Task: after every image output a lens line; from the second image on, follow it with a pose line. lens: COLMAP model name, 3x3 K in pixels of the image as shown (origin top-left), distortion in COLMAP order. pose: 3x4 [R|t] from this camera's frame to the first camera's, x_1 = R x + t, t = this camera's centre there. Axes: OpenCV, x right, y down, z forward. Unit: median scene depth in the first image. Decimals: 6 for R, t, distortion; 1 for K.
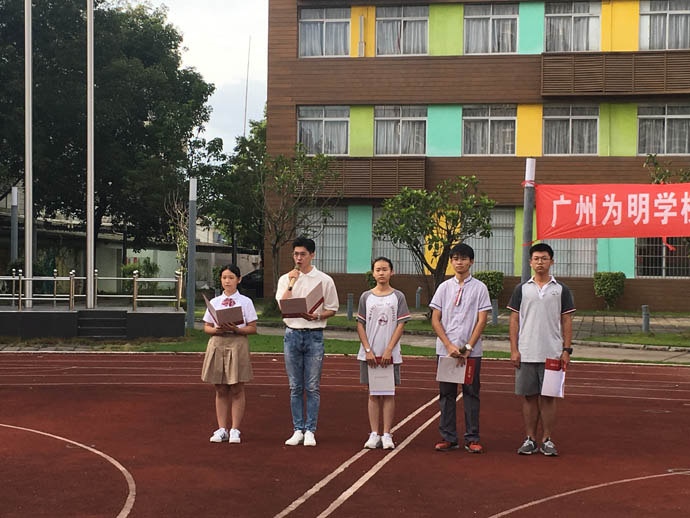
lens RADIAL K [[1252.4, 0, 347.4], [0, 1252.4, 261.3], [0, 0, 1]] dist [0.040563, 0.000000]
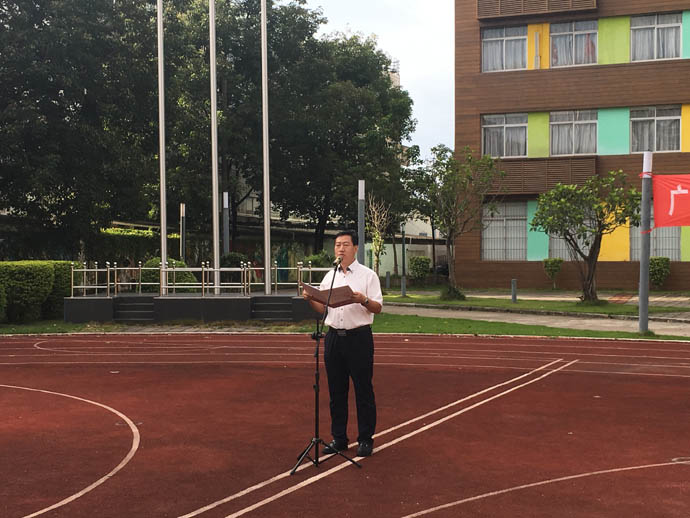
lens RADIAL K [[1072.2, 0, 347.2], [0, 1072.2, 253.0], [0, 0, 1]] dist [0.060138, 0.000000]
pose [[0.982543, -0.016328, -0.185317, 0.019727], [0.016546, 0.999863, -0.000370, 0.000215], [0.185297, -0.002703, 0.982679, 0.015082]]
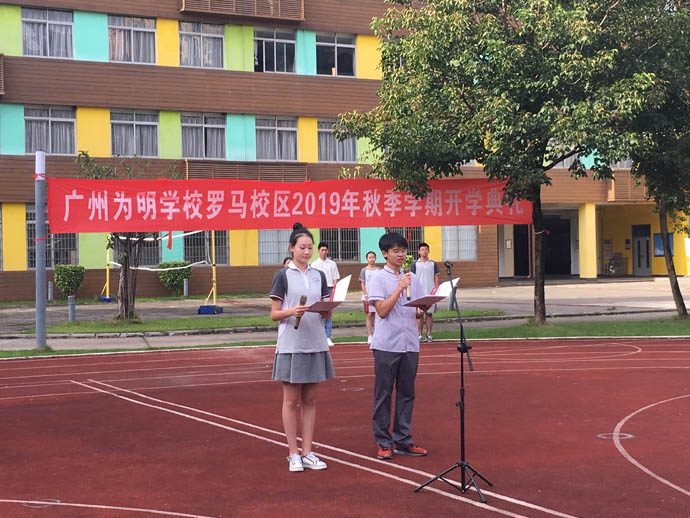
lens RADIAL K [[1163.3, 0, 344.6], [0, 1163.3, 257.0], [0, 0, 1]] dist [-0.049051, 0.000000]
pose [[0.815324, -0.021708, 0.578597, -0.304443], [0.017999, 0.999764, 0.012146, -0.007249], [-0.578724, 0.000511, 0.815523, 0.079578]]
